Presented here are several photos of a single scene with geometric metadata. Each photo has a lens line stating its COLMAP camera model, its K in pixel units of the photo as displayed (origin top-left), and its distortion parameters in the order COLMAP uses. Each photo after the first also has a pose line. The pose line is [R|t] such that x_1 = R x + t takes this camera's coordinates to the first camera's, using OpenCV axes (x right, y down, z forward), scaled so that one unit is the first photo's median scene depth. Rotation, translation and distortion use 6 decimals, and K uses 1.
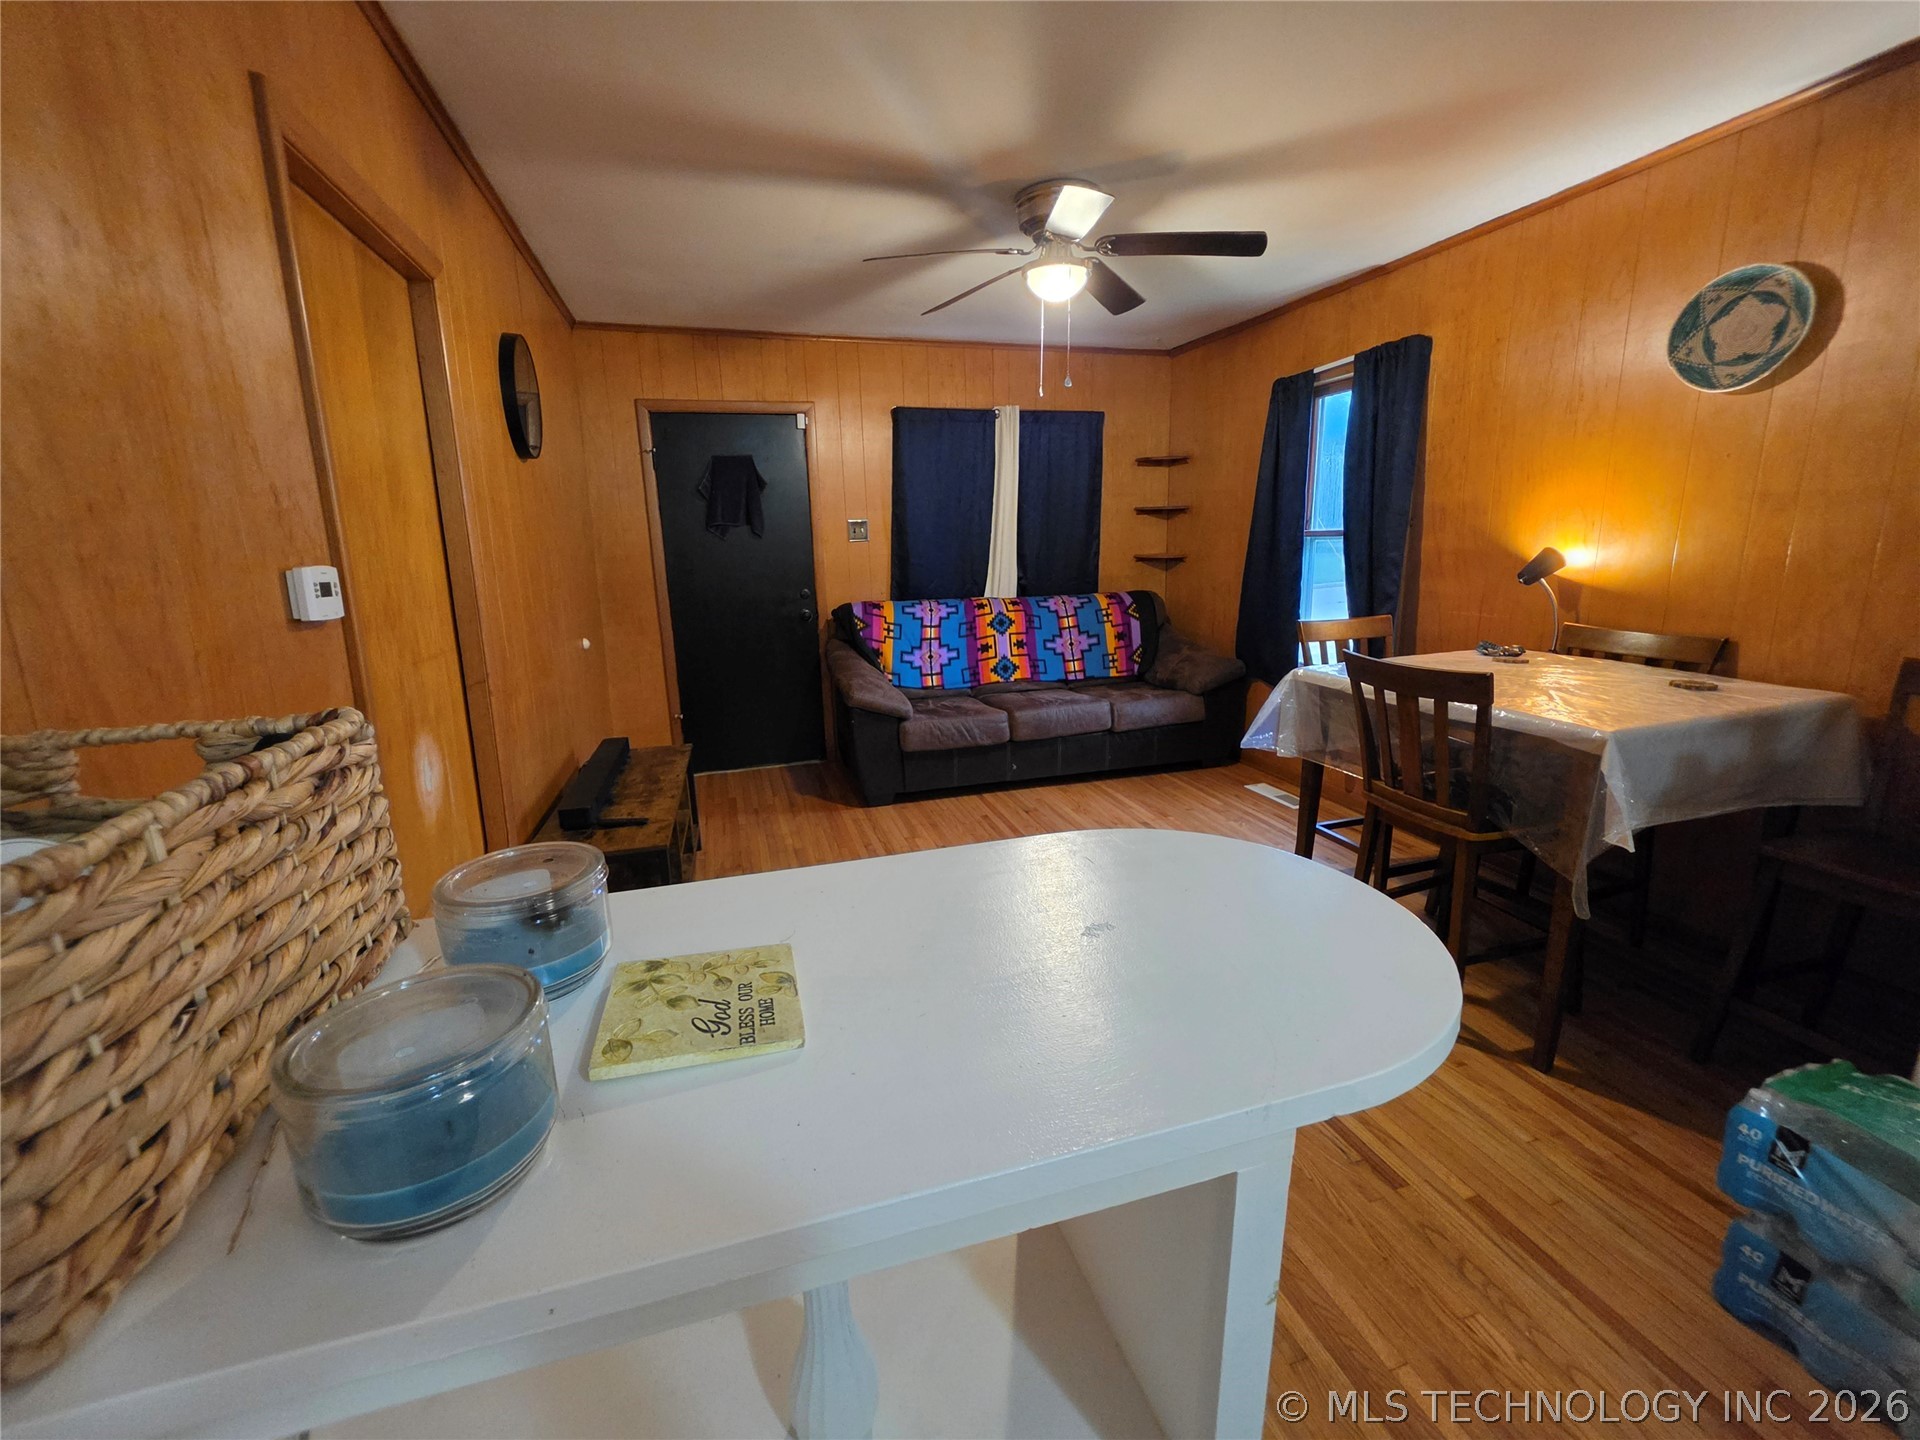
lens RADIAL K [[773.9, 0, 952.2], [0, 773.9, 711.9], [0, 0, 1]] dist [-0.014376, 0.004755]
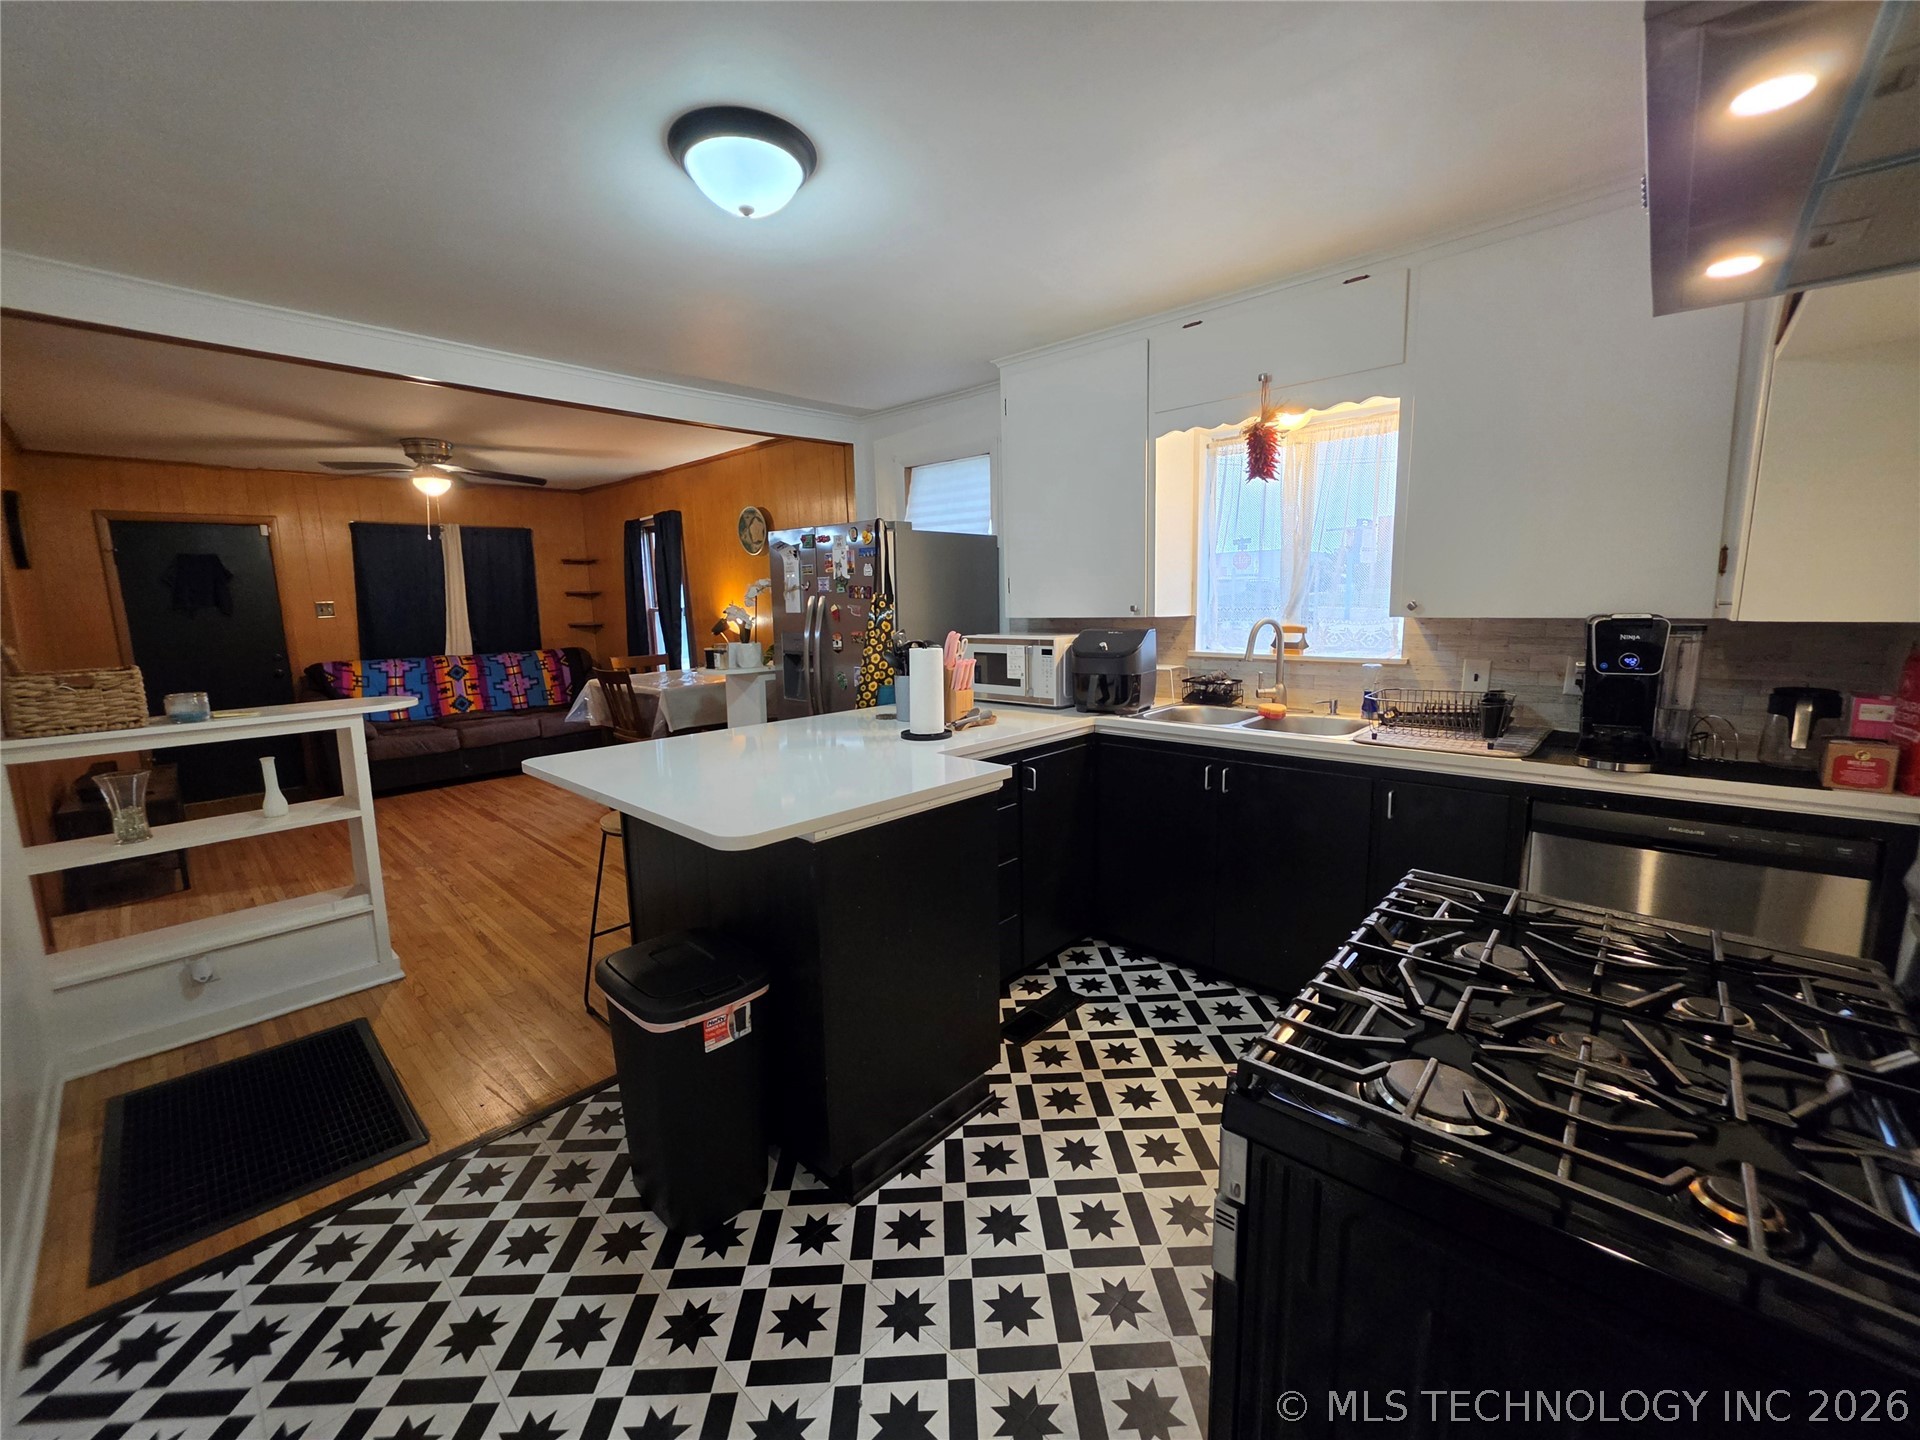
lens RADIAL K [[767.2, 0, 953.5], [0, 767.2, 711.7], [0, 0, 1]] dist [-0.005711, -0.000251]
pose [[0.865934, -0.073905, 0.494669, 0.154871], [0.113421, 0.992273, -0.050299, 0.133052], [-0.487129, 0.099661, 0.867625, -0.671953]]
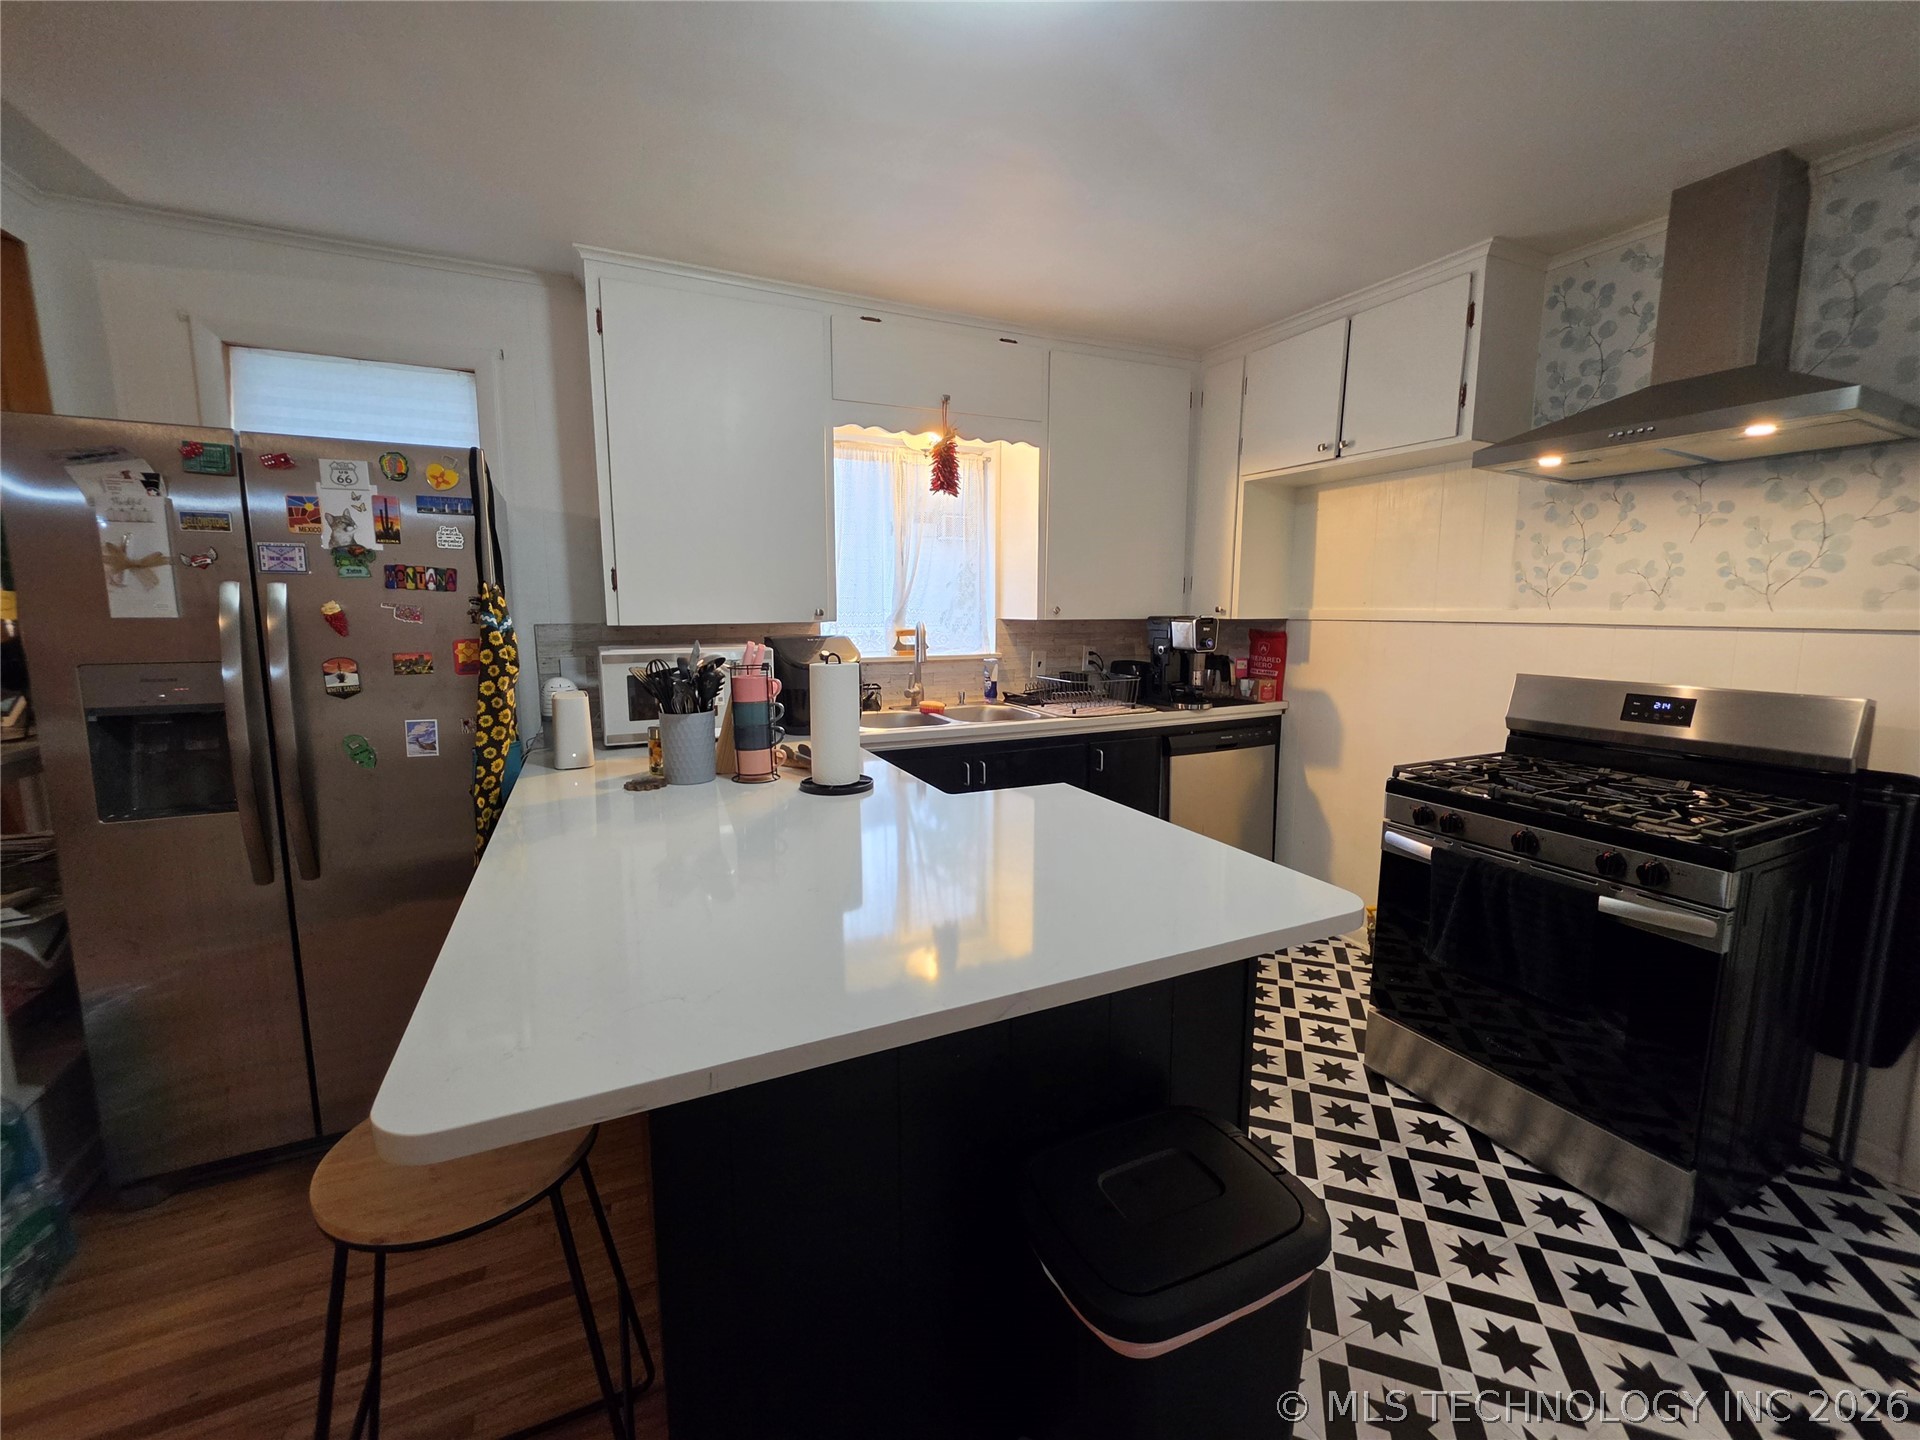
lens RADIAL K [[773.9, 0, 952.2], [0, 773.9, 711.9], [0, 0, 1]] dist [-0.014376, 0.004755]
pose [[-0.143842, -0.122293, 0.982015, 0.013563], [0.213159, 0.965212, 0.151423, 0.032592], [-0.966371, 0.231106, -0.112771, -0.185241]]
